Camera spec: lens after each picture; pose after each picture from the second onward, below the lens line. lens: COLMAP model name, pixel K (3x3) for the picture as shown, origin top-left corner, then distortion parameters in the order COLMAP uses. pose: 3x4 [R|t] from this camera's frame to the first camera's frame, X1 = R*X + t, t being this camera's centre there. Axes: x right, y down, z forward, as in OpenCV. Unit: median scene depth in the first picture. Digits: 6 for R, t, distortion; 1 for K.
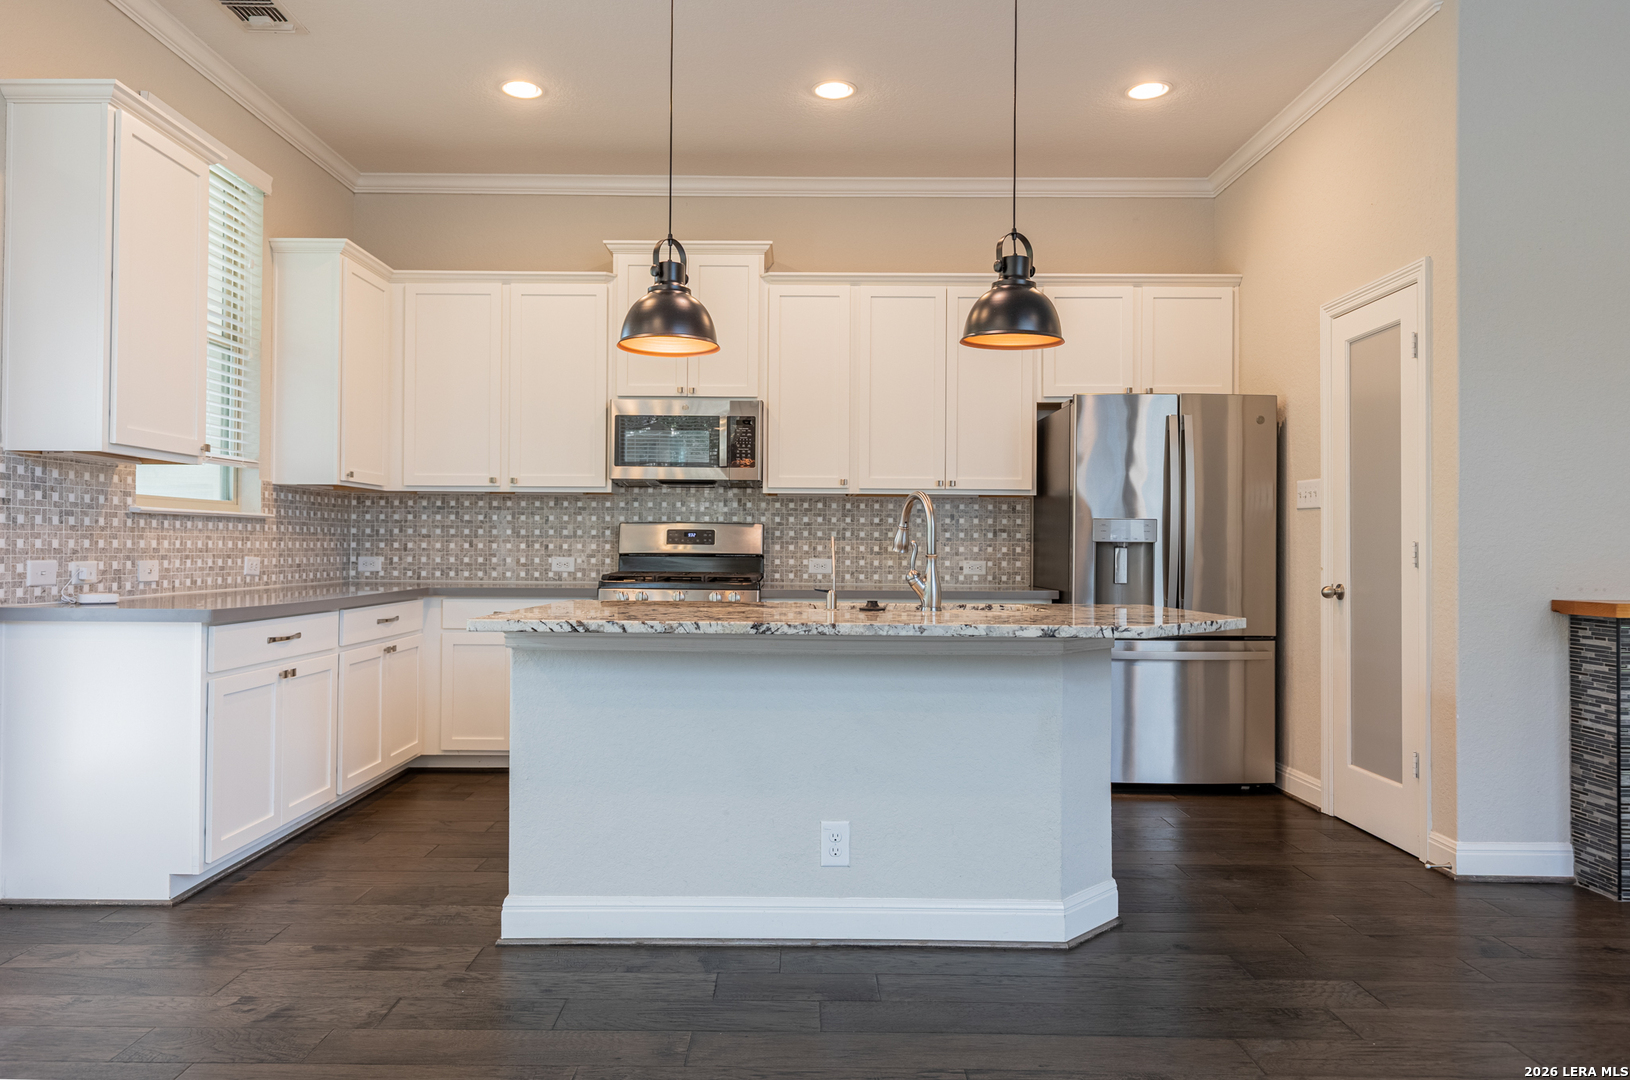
lens RADIAL K [[1067.2, 0, 785.0], [0, 1067.2, 536.8], [0, 0, 1]] dist [0.005047, 0.002480]
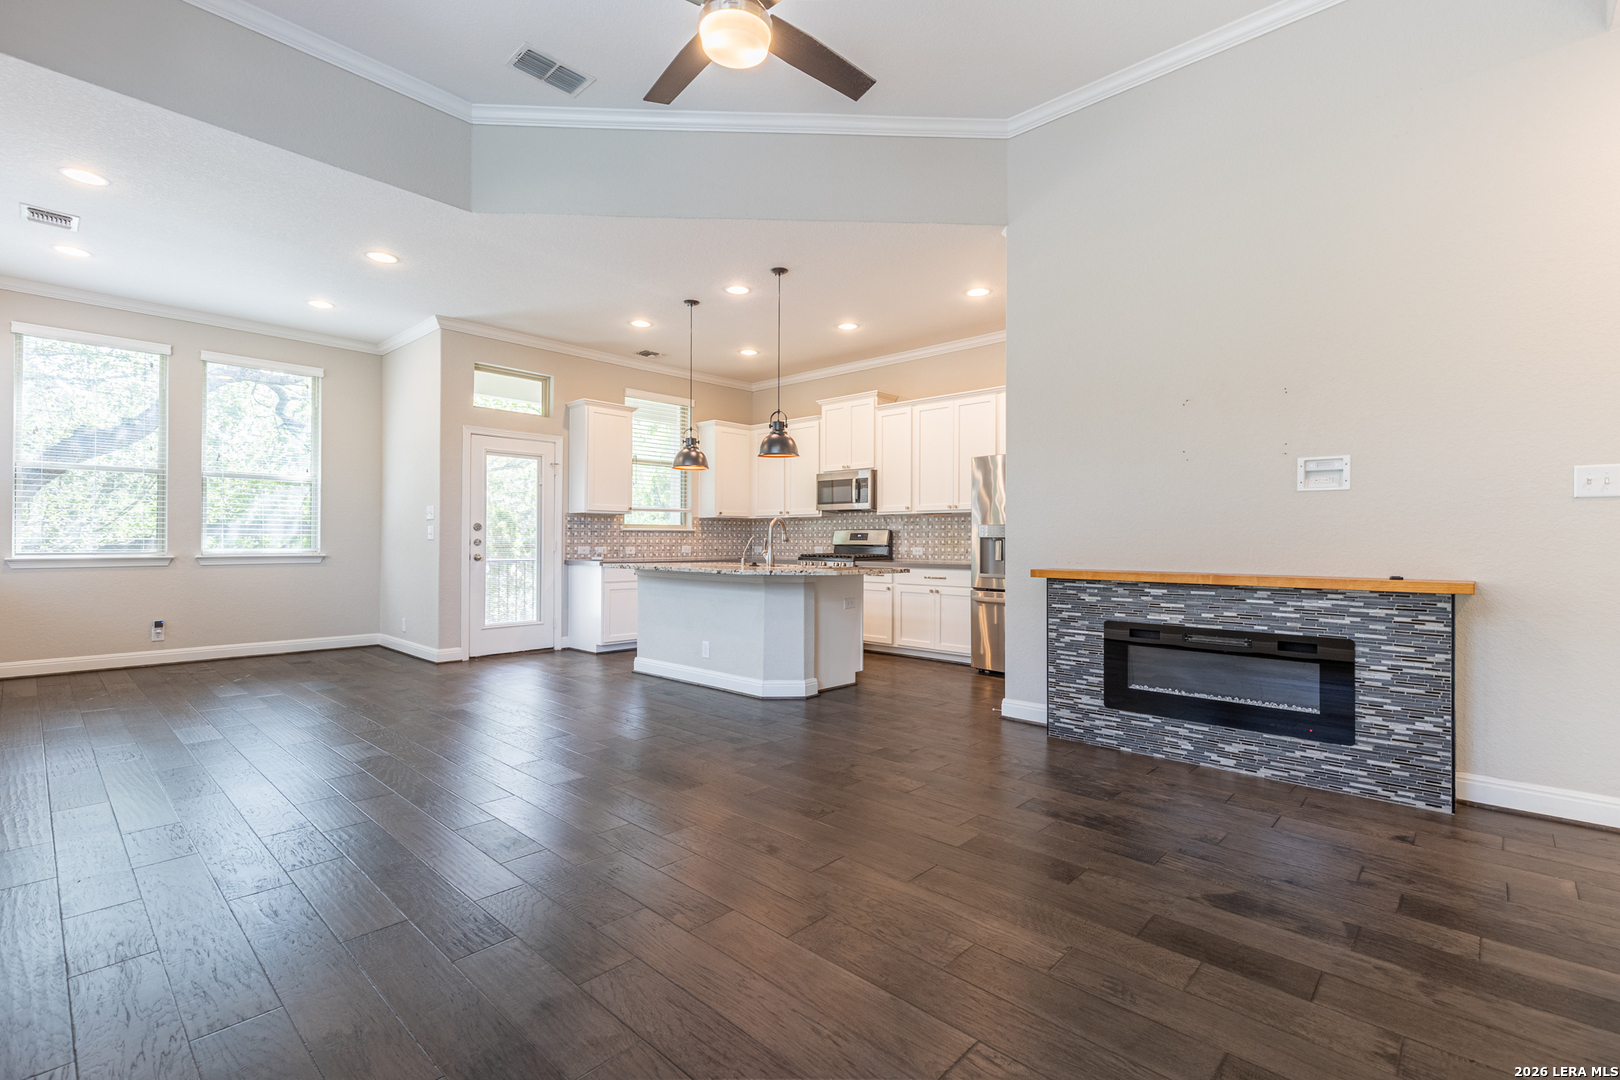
lens RADIAL K [[726.5, 0, 814.8], [0, 726.5, 536.3], [0, 0, 1]] dist [0.009596, -0.002087]
pose [[0.741577, -0.009938, -0.670794, 0.970547], [0.009687, 0.999945, -0.004104, 0.005380], [0.670797, -0.003454, 0.741633, -0.121477]]
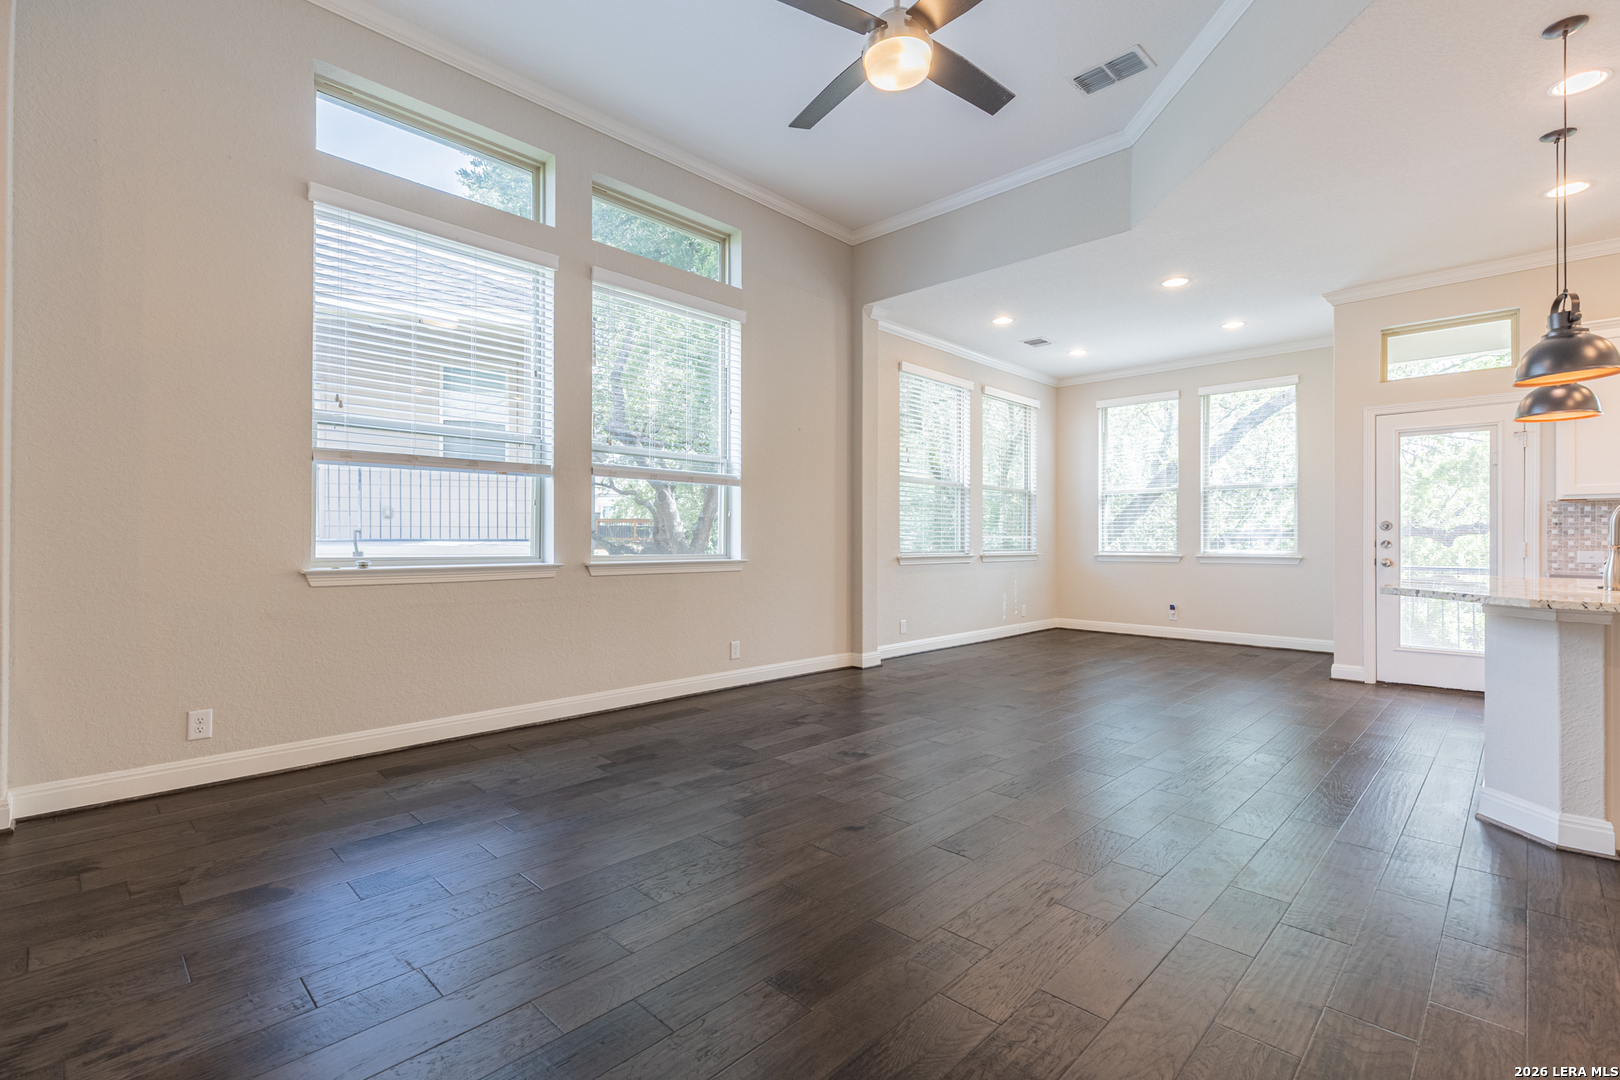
lens RADIAL K [[726.5, 0, 812.8], [0, 726.5, 535.3], [0, 0, 1]] dist [0.009596, -0.002087]
pose [[-0.692063, -0.016004, -0.721660, 1.026269], [0.000653, 0.999740, -0.022796, 0.017087], [0.721837, -0.016247, -0.691872, 0.666858]]
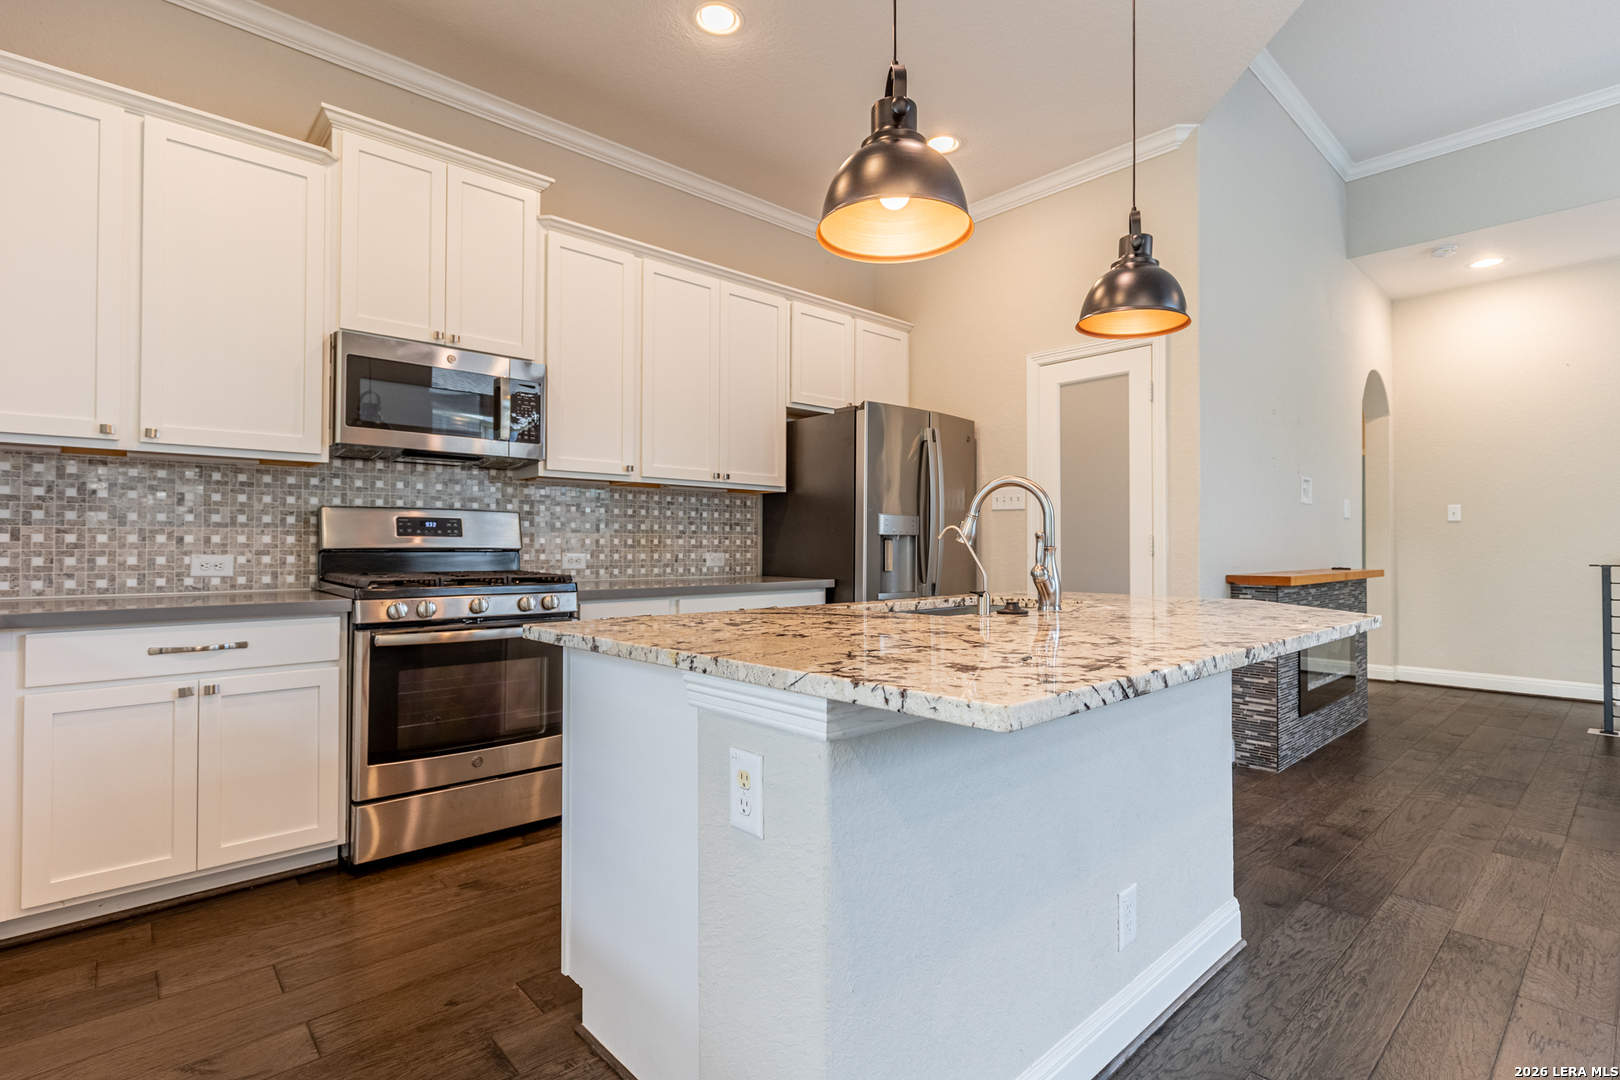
lens RADIAL K [[770.4, 0, 816.8], [0, 770.4, 538.4], [0, 0, 1]] dist [-0.002979, 0.001404]
pose [[0.730633, 0.001155, 0.682769, -0.327667], [-0.005382, 0.999977, 0.004067, 0.005695], [-0.682749, -0.006646, 0.730623, 0.482769]]
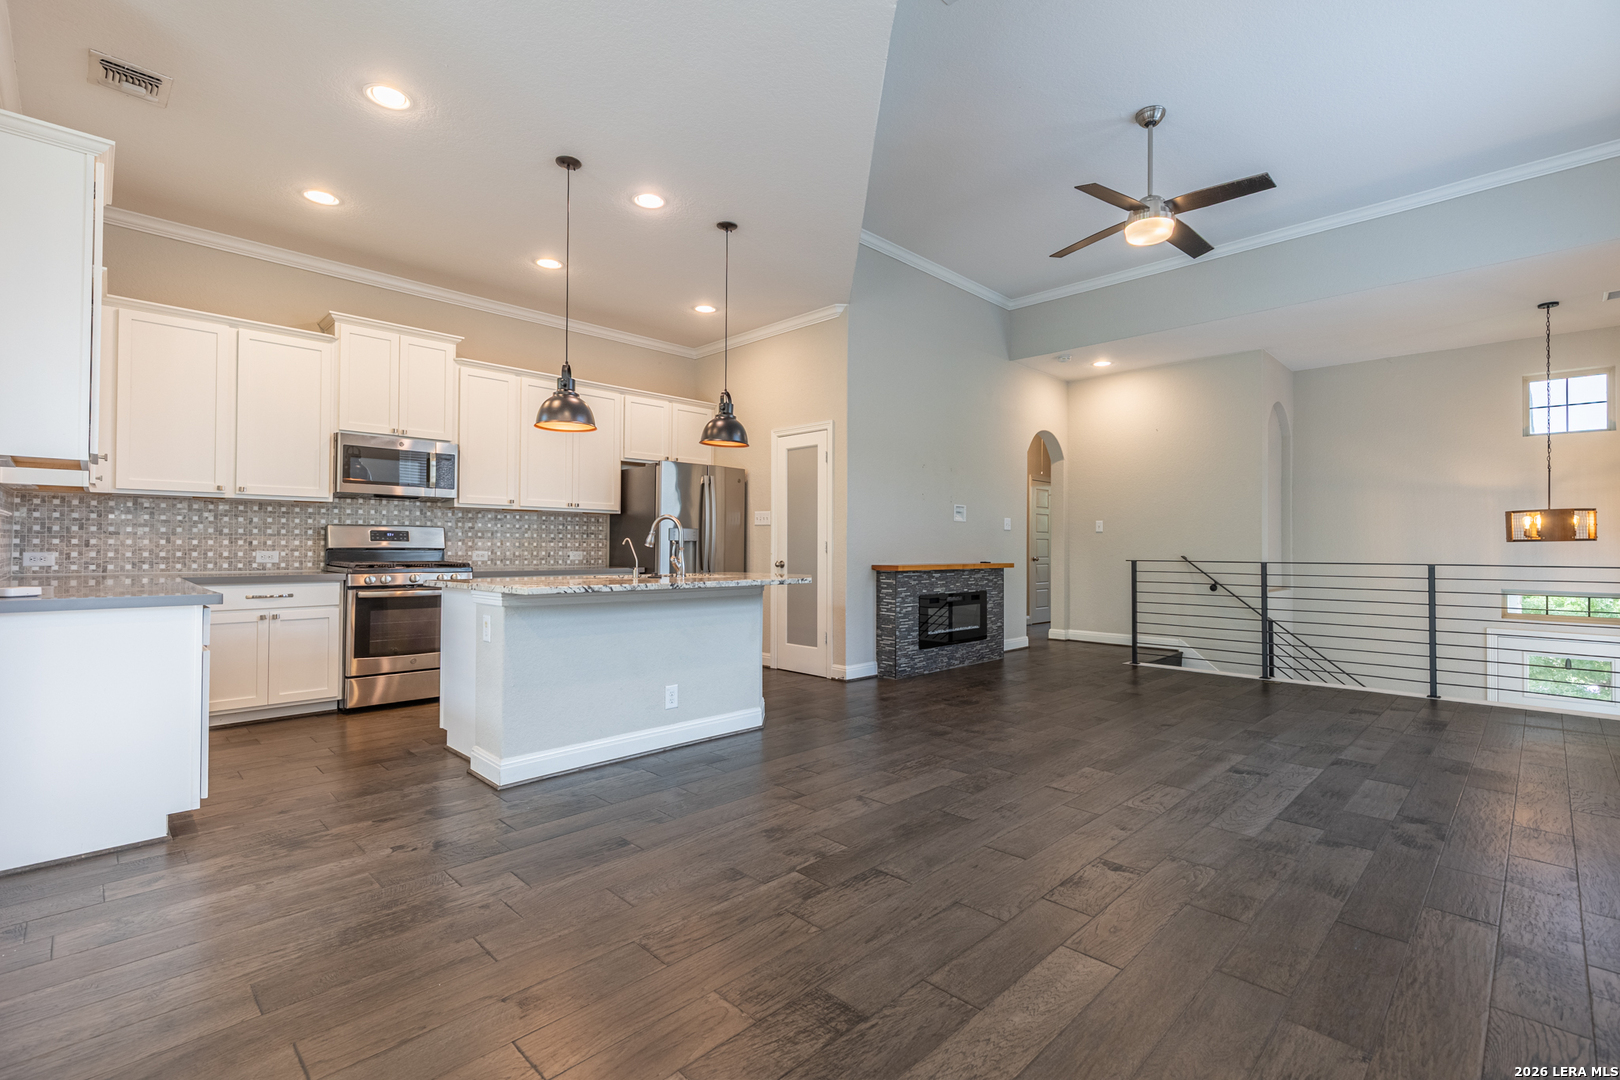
lens RADIAL K [[726.5, 0, 815.2], [0, 726.5, 537.7], [0, 0, 1]] dist [0.009596, -0.002087]
pose [[0.699145, 0.005600, 0.714958, -0.466107], [-0.008984, 0.999959, 0.000953, -0.004172], [-0.714923, -0.007089, 0.699167, -0.072922]]
